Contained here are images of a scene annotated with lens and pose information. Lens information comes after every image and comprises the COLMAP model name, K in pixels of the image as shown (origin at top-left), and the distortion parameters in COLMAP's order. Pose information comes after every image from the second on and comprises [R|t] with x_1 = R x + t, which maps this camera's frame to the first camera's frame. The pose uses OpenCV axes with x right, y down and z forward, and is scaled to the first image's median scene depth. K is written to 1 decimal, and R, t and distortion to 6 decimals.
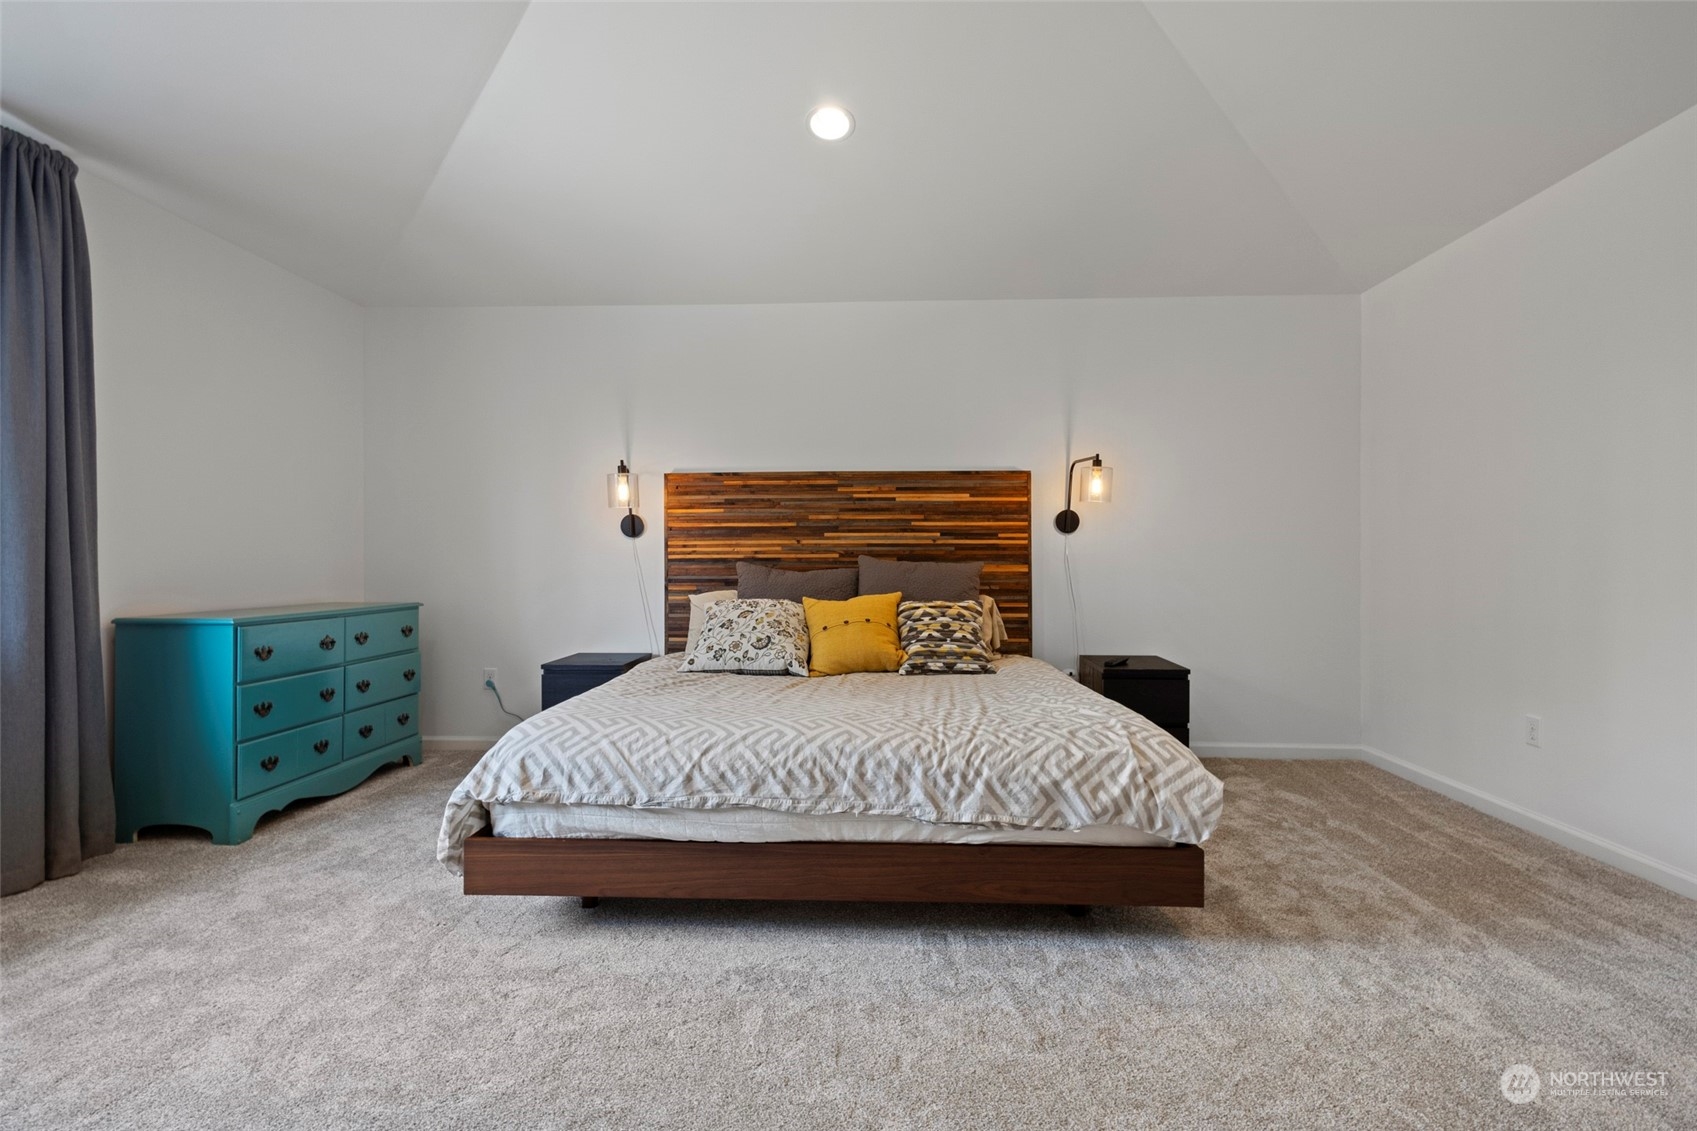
lens RADIAL K [[804.1, 0, 848.3], [0, 804.1, 559.4], [0, 0, 1]] dist [0.015061, -0.000344]
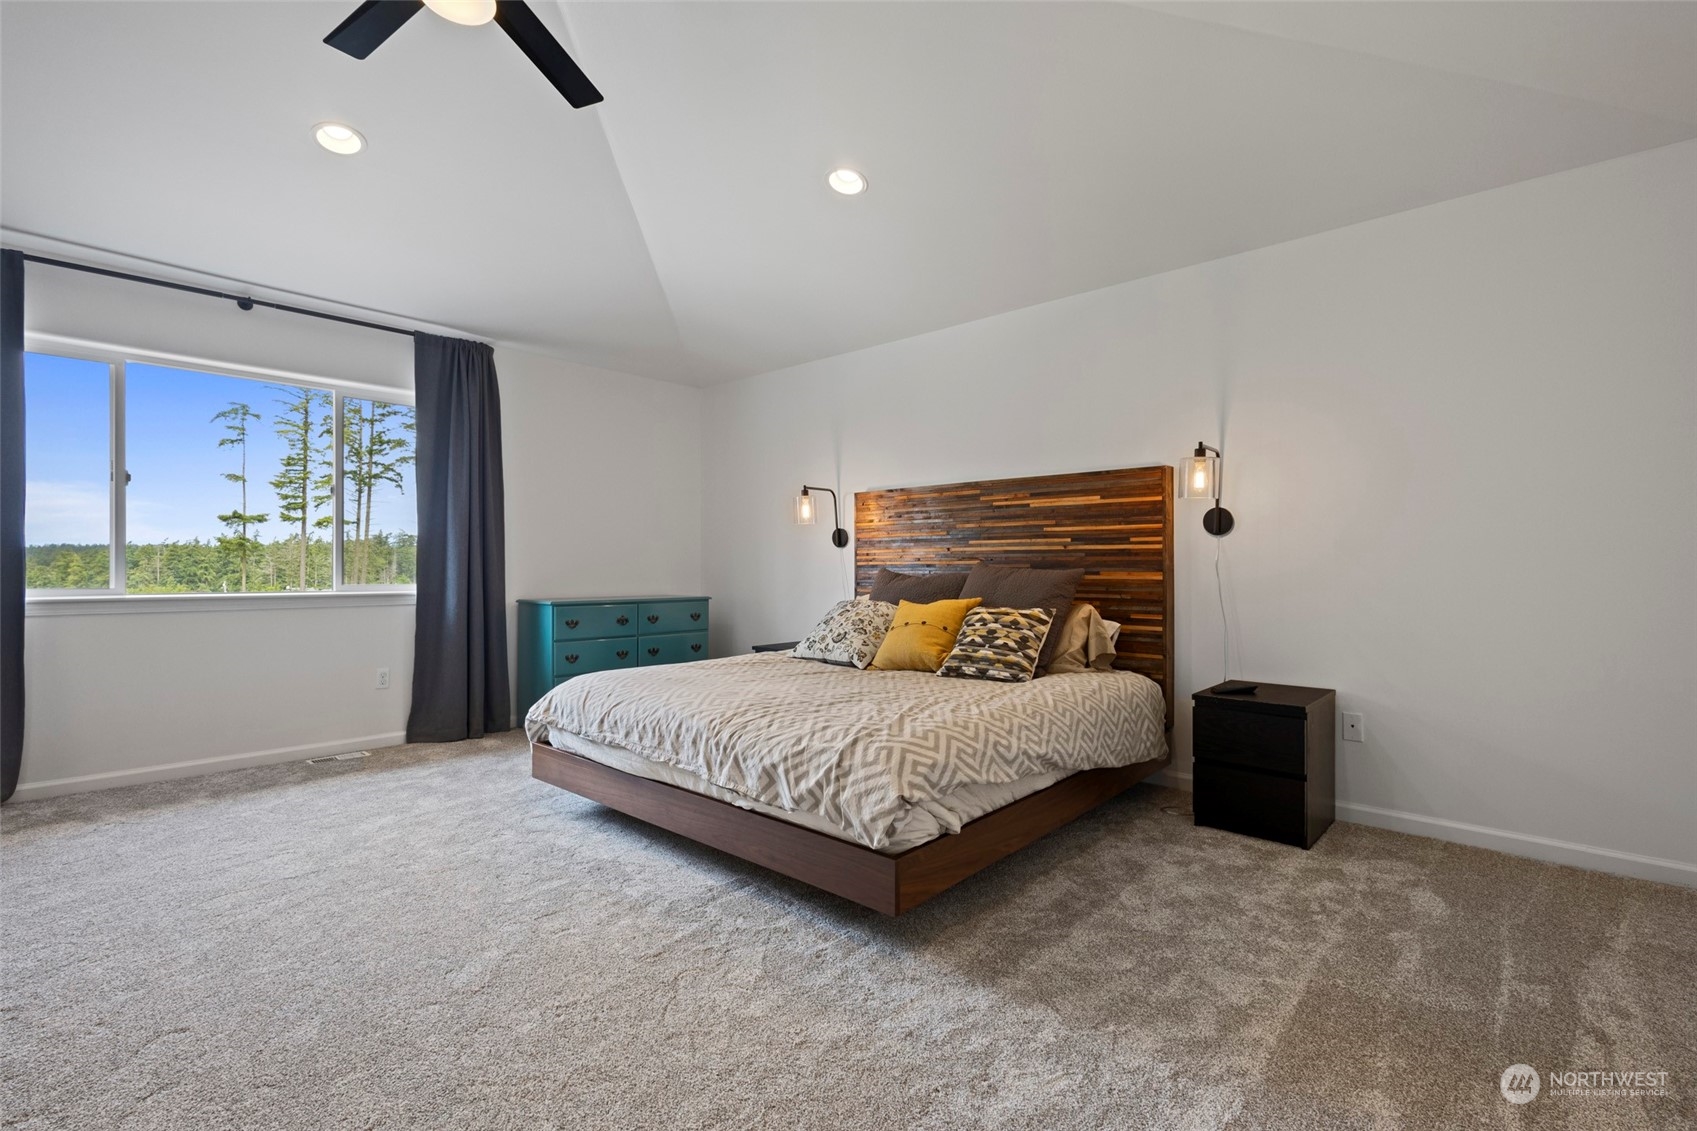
lens RADIAL K [[785.4, 0, 852.2], [0, 785.4, 567.1], [0, 0, 1]] dist [0.026451, -0.007940]
pose [[0.762703, 0.001904, -0.646746, 0.642088], [0.000124, 0.999995, 0.003091, -0.001905], [0.646749, -0.002438, 0.762699, 0.142513]]
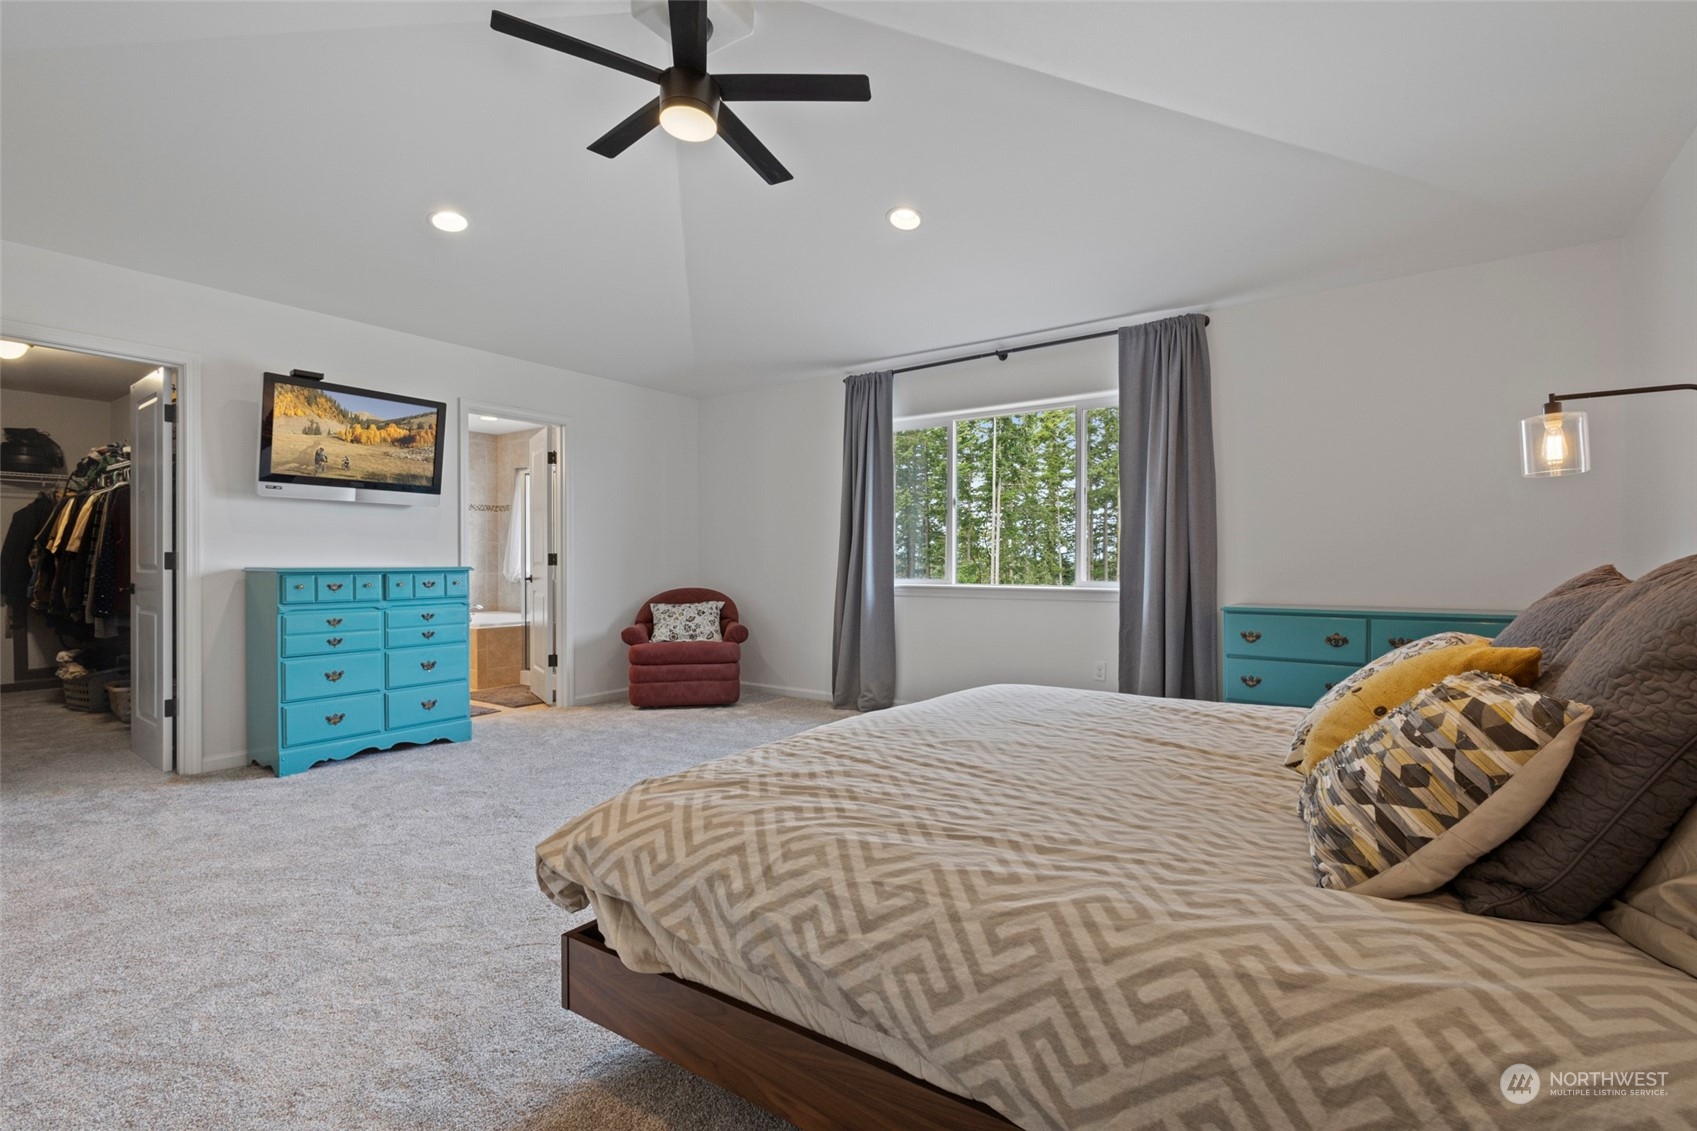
lens RADIAL K [[785.4, 0, 852.2], [0, 785.4, 567.1], [0, 0, 1]] dist [0.026451, -0.007940]
pose [[-0.555051, 0.002635, -0.831812, 0.573555], [0.002978, 0.999995, 0.001181, 0.003908], [0.831811, -0.001822, -0.555056, 1.034180]]
